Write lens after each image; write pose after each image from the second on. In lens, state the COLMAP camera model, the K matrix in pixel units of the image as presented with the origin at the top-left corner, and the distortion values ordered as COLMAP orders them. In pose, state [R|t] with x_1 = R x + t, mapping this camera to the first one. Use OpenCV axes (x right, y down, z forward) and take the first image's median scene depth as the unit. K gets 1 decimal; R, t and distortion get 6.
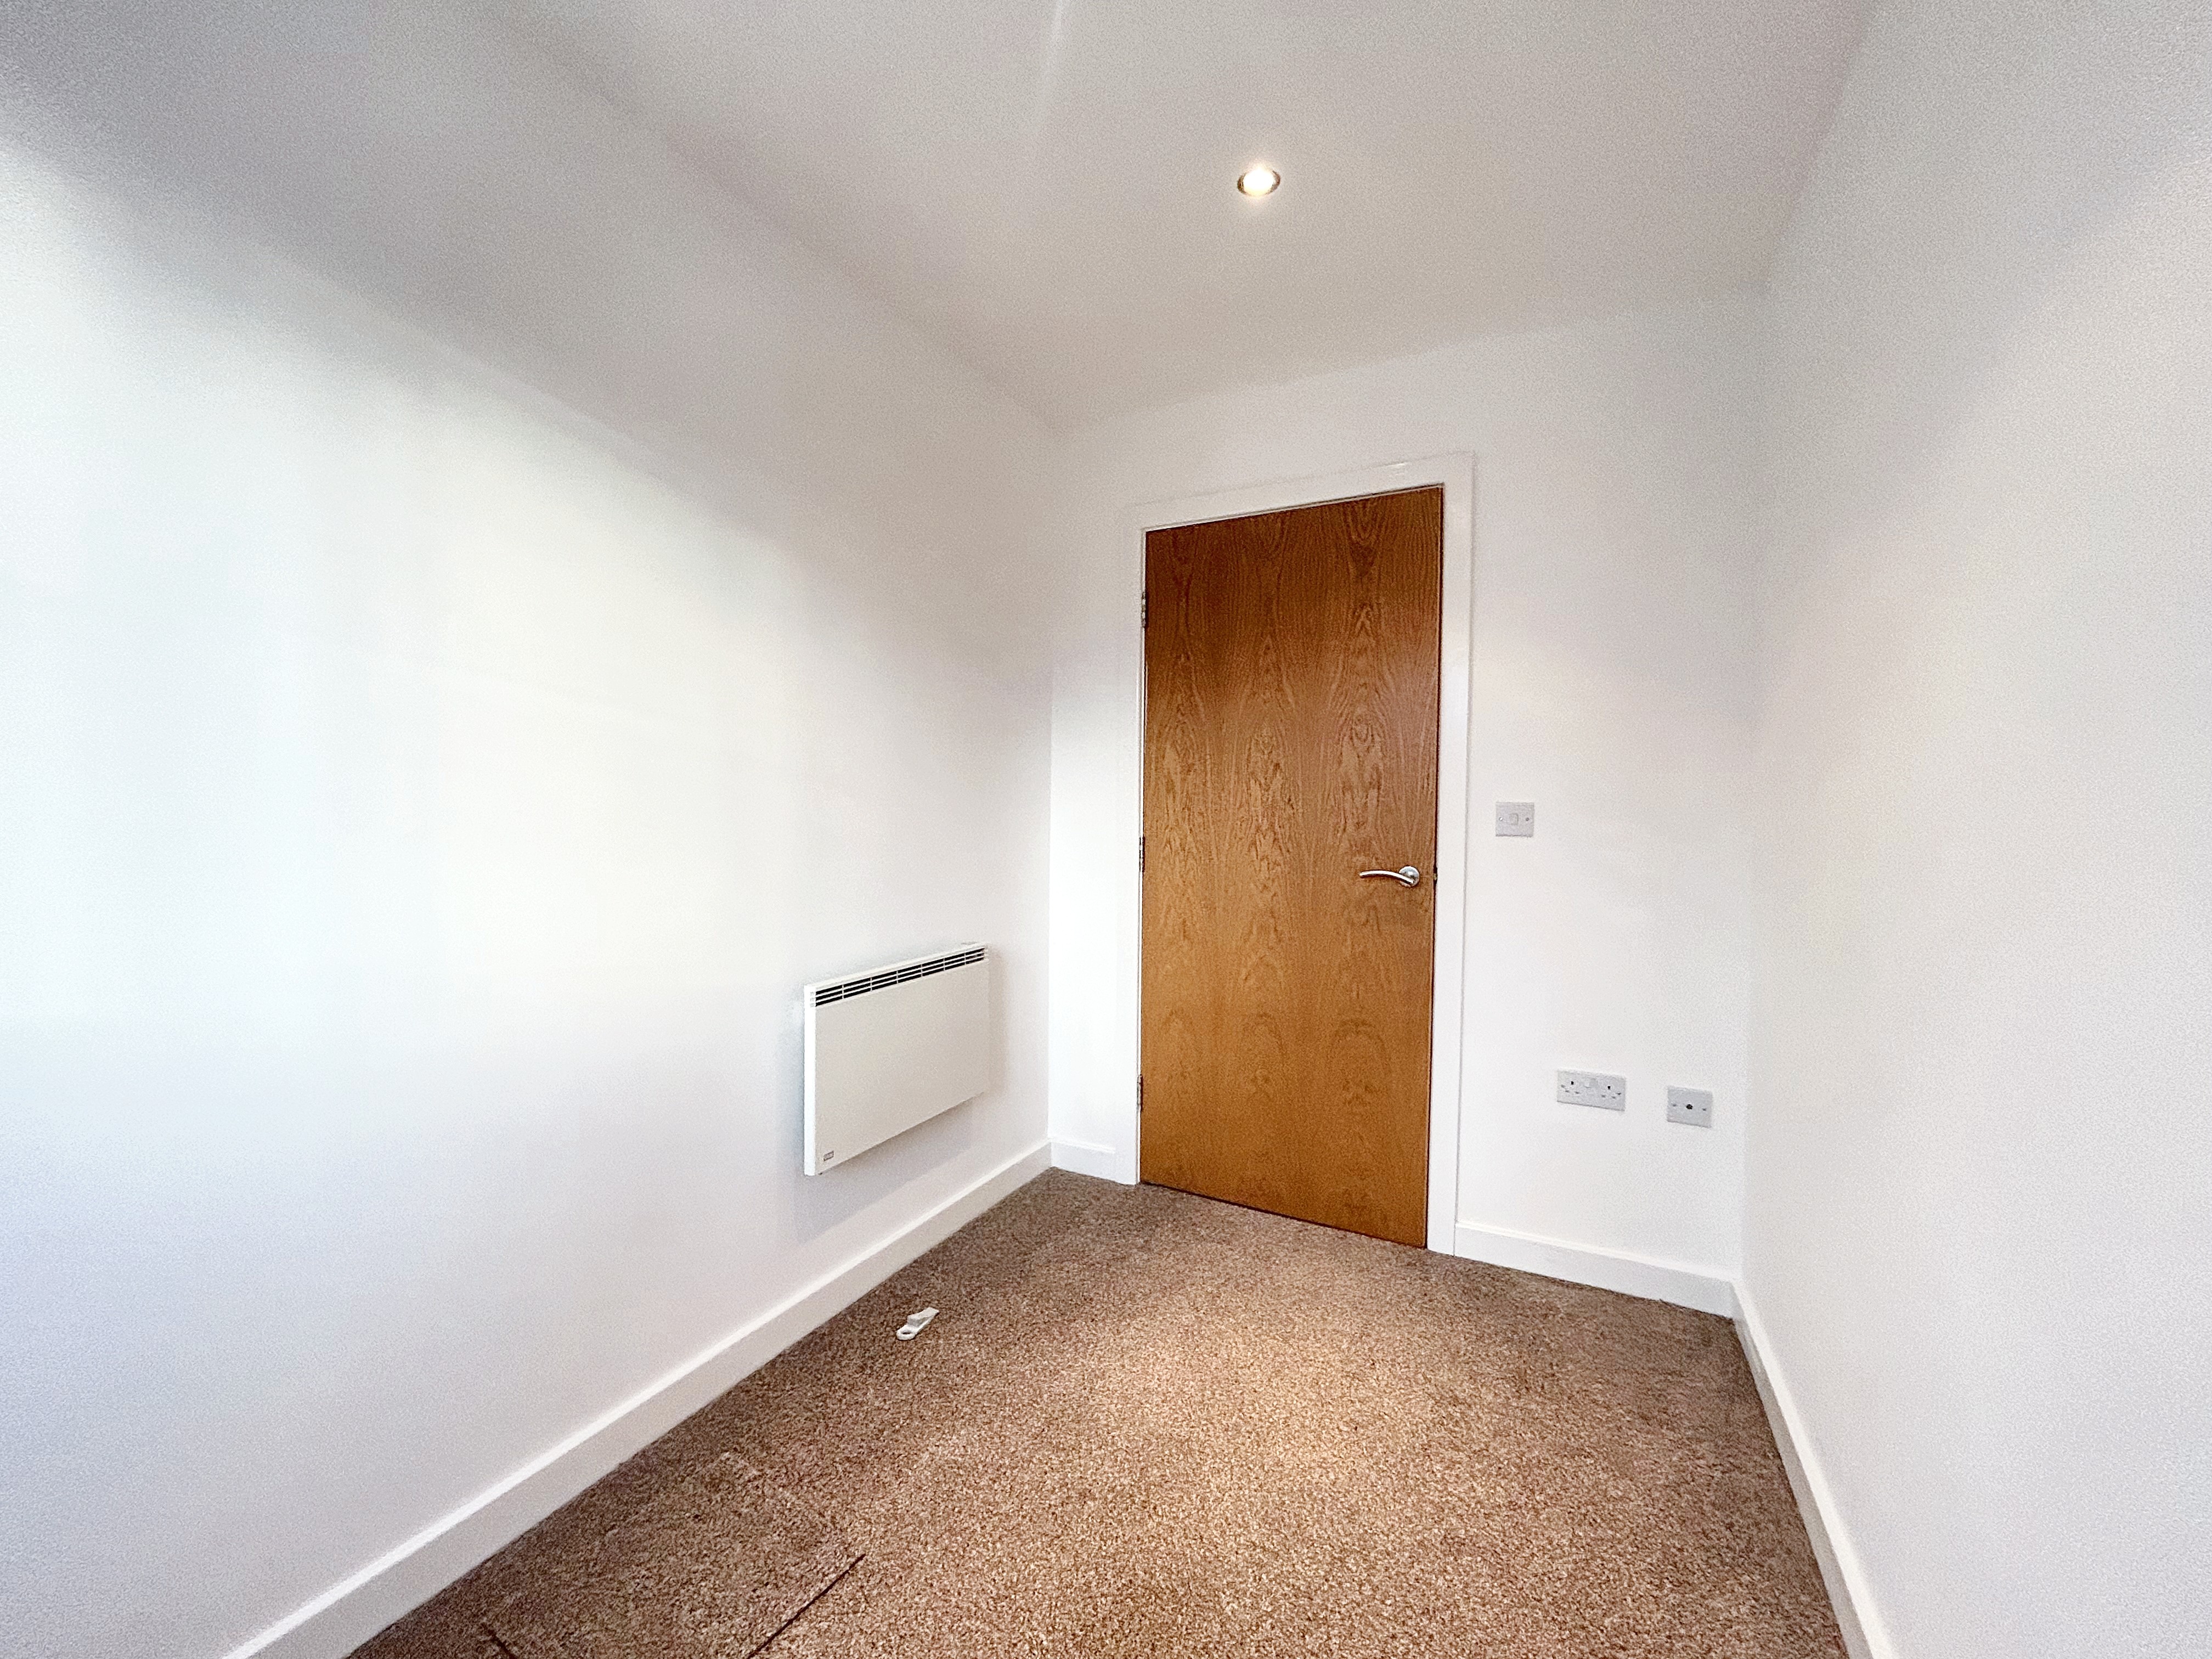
lens RADIAL K [[893.0, 0, 1106.4], [0, 893.0, 827.4], [0, 0, 1]] dist [-0.001204, -0.000212]
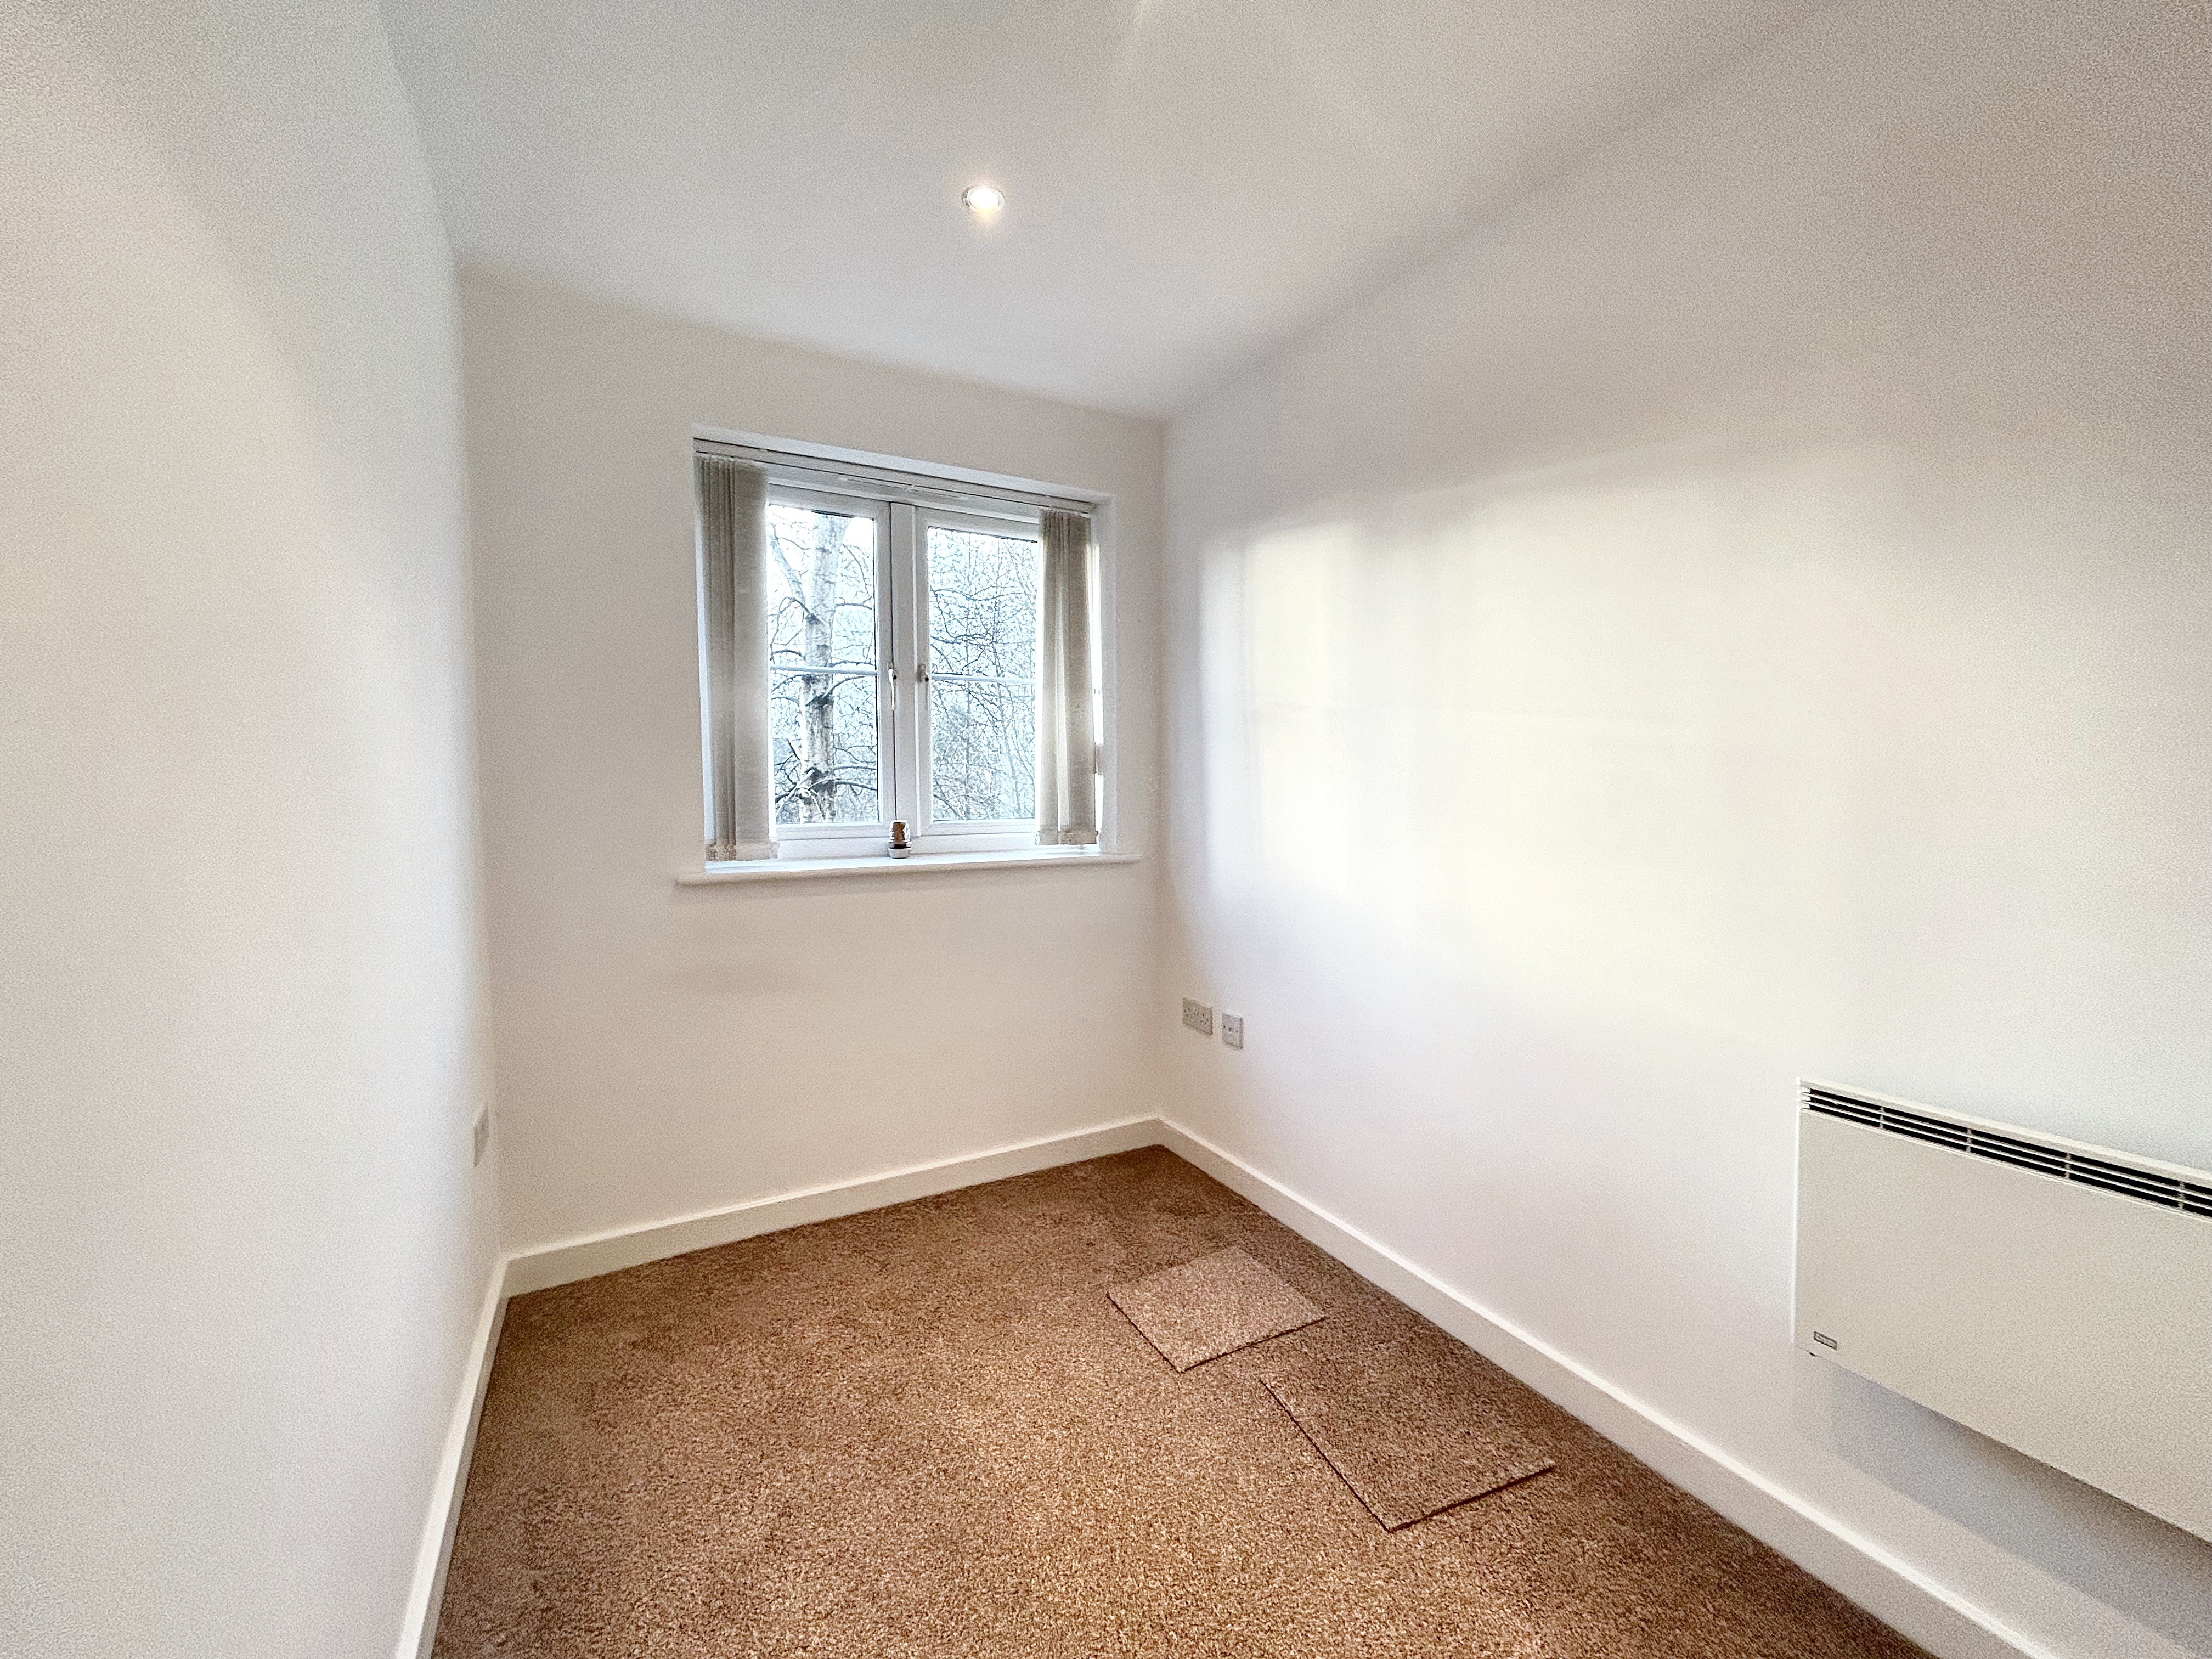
lens RADIAL K [[893.0, 0, 1107.1], [0, 893.0, 840.3], [0, 0, 1]] dist [-0.001204, -0.000212]
pose [[-0.573523, 0.043607, -0.818028, 0.524973], [-0.006802, 0.998294, 0.057986, -0.039733], [0.819162, 0.038820, -0.572248, 0.933223]]
